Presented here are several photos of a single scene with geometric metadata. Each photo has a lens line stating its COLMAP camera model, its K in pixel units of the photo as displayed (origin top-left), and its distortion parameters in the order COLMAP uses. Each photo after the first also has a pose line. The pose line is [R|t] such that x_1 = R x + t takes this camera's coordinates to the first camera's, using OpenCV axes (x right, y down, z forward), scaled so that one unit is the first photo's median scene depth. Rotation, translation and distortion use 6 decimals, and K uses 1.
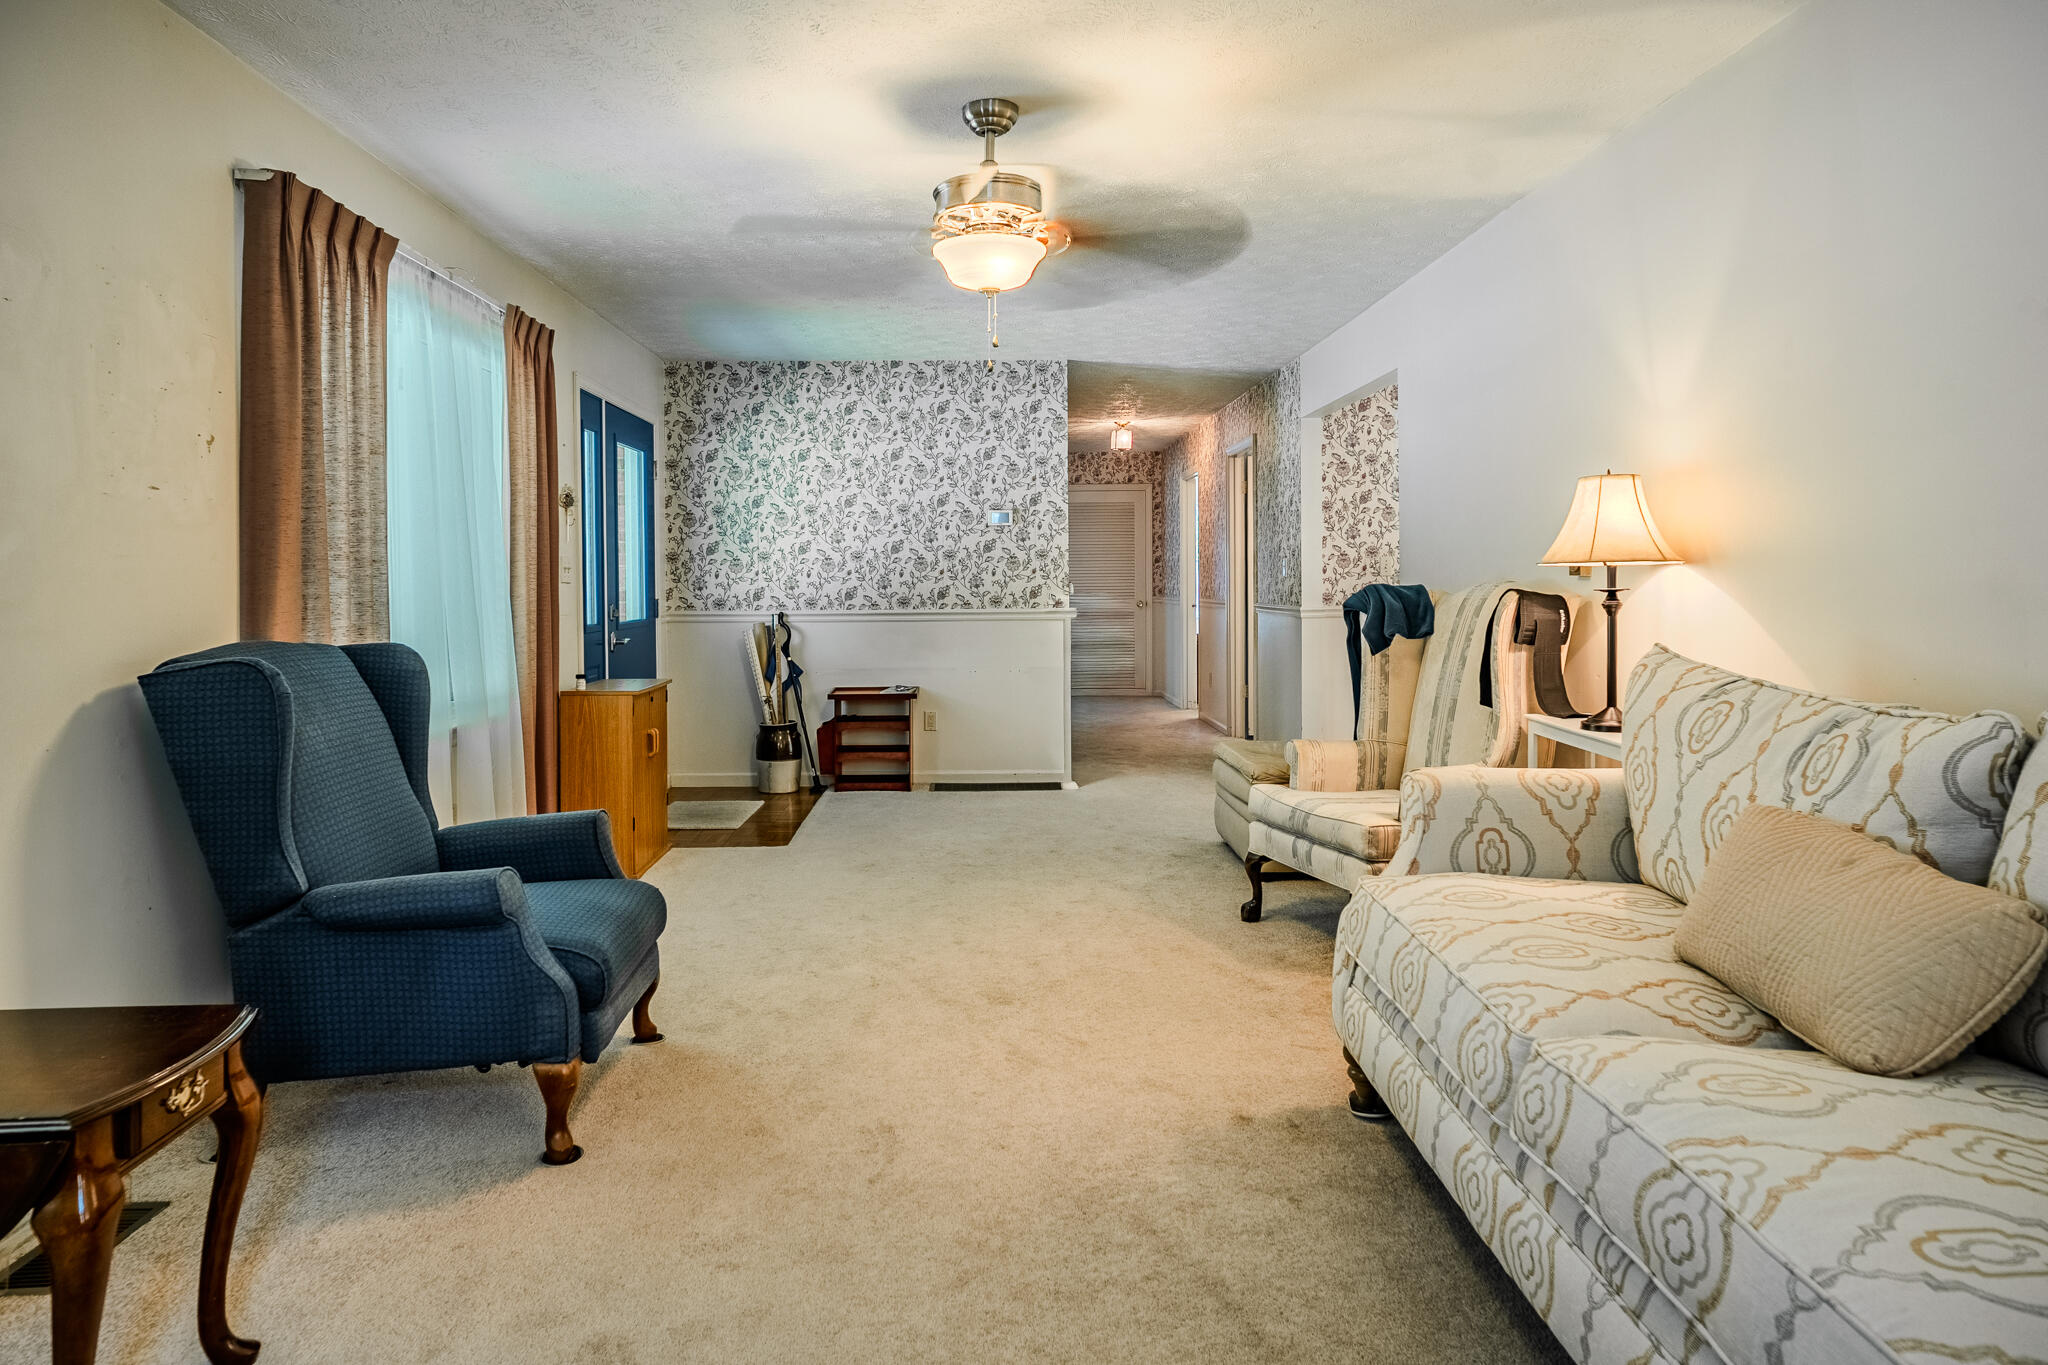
lens RADIAL K [[1233.6, 0, 1011.1], [0, 1233.6, 655.2], [0, 0, 1]] dist [-0.047482, 0.044614]
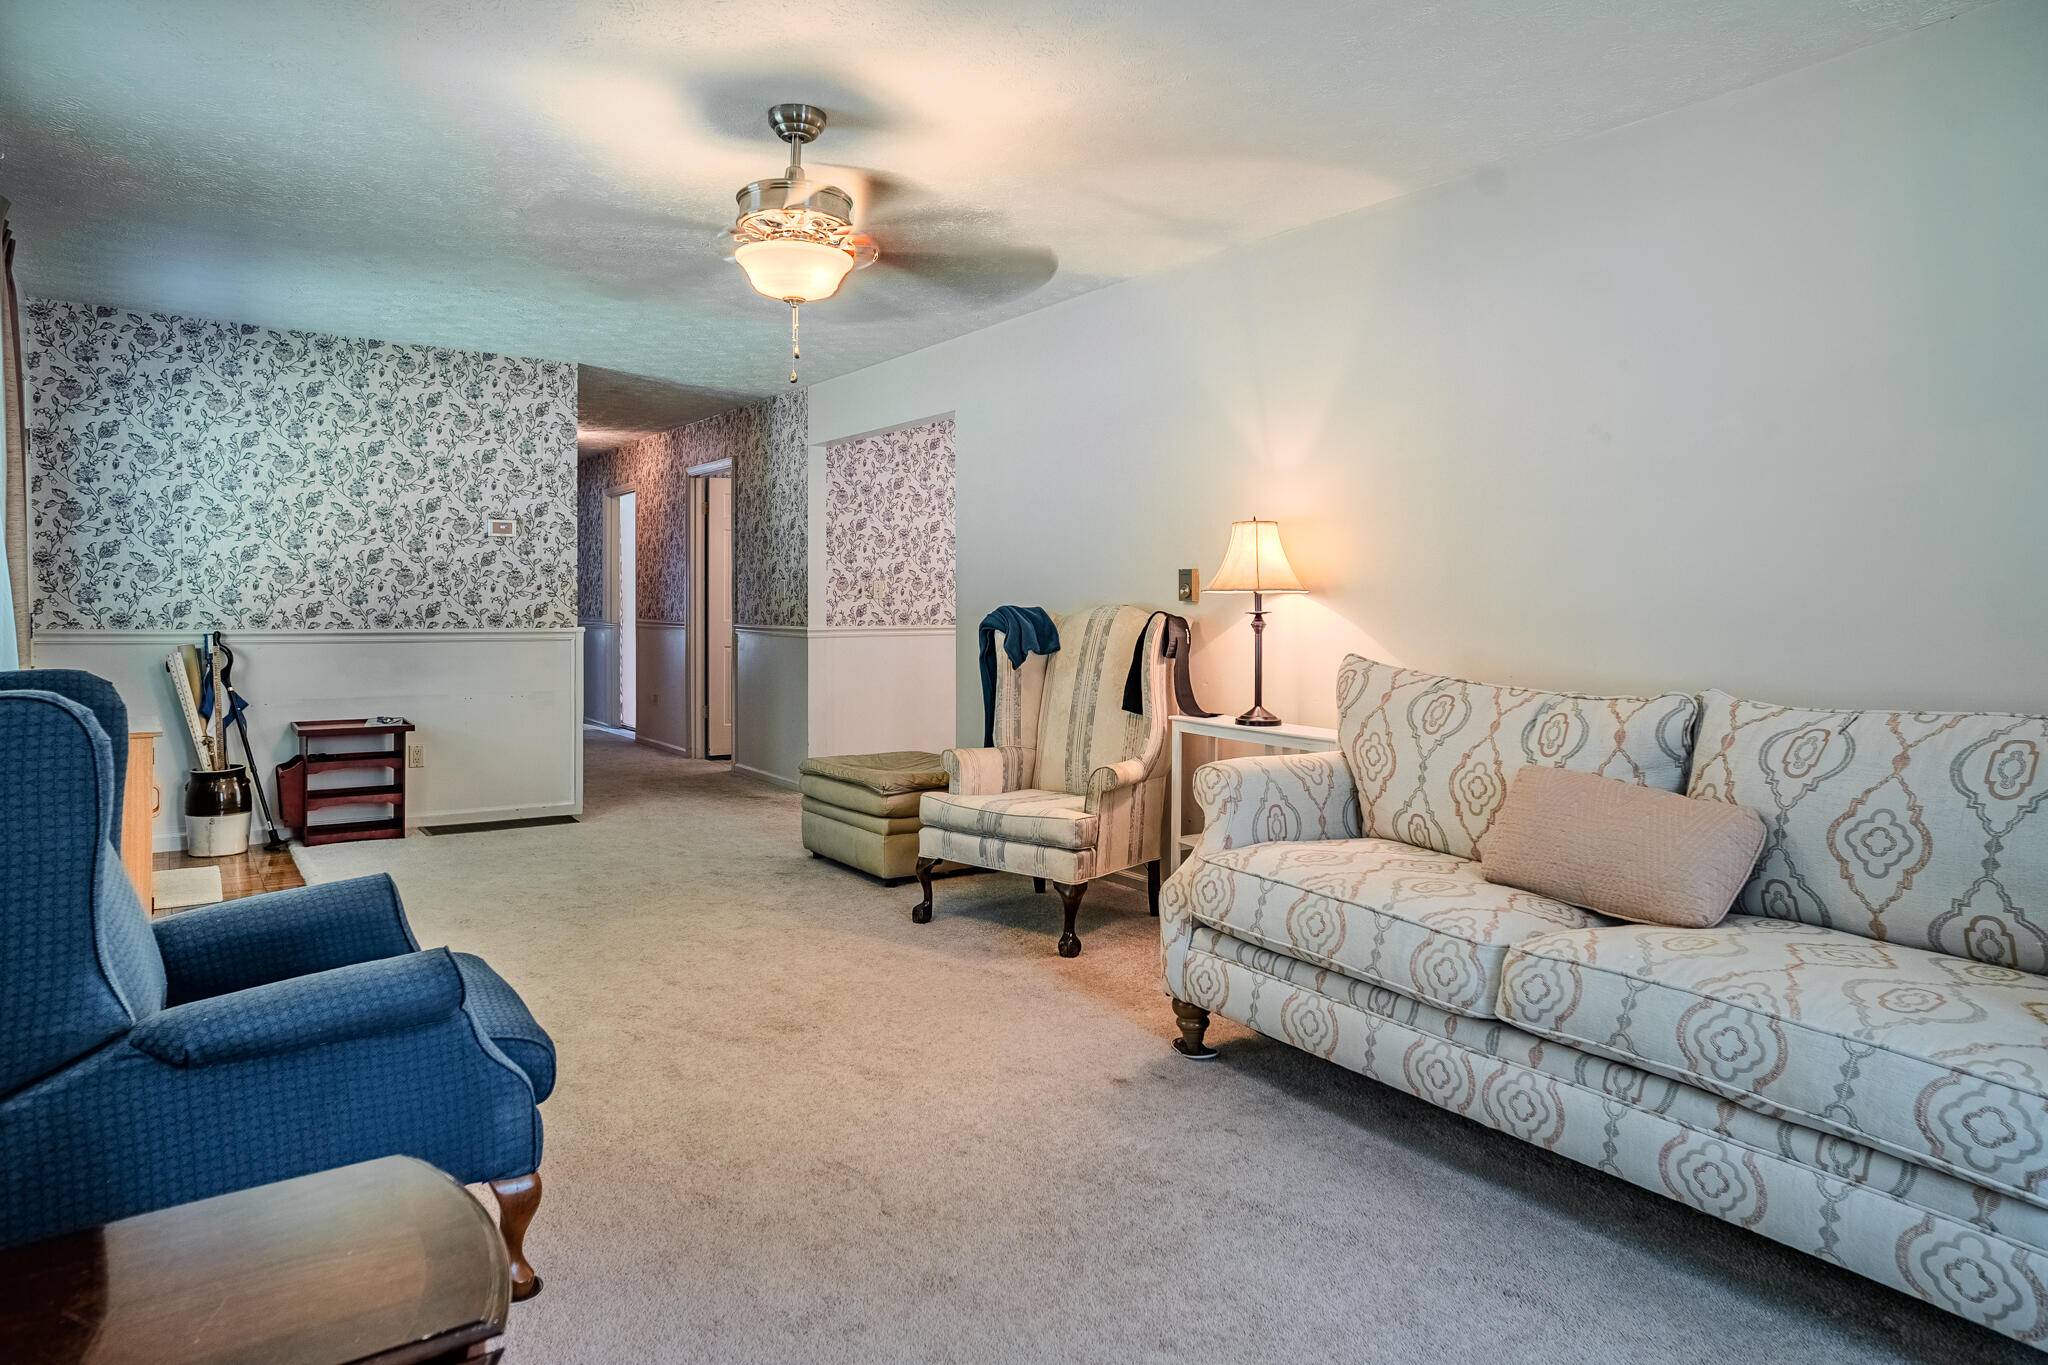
lens RADIAL K [[1217.4, 0, 1027.4], [0, 1217.4, 664.6], [0, 0, 1]] dist [-0.045421, 0.045511]
pose [[0.827779, -0.013088, 0.560902, -0.192328], [0.018837, 0.999813, -0.004469, 0.000357], [-0.560739, 0.014265, 0.827870, 0.048372]]
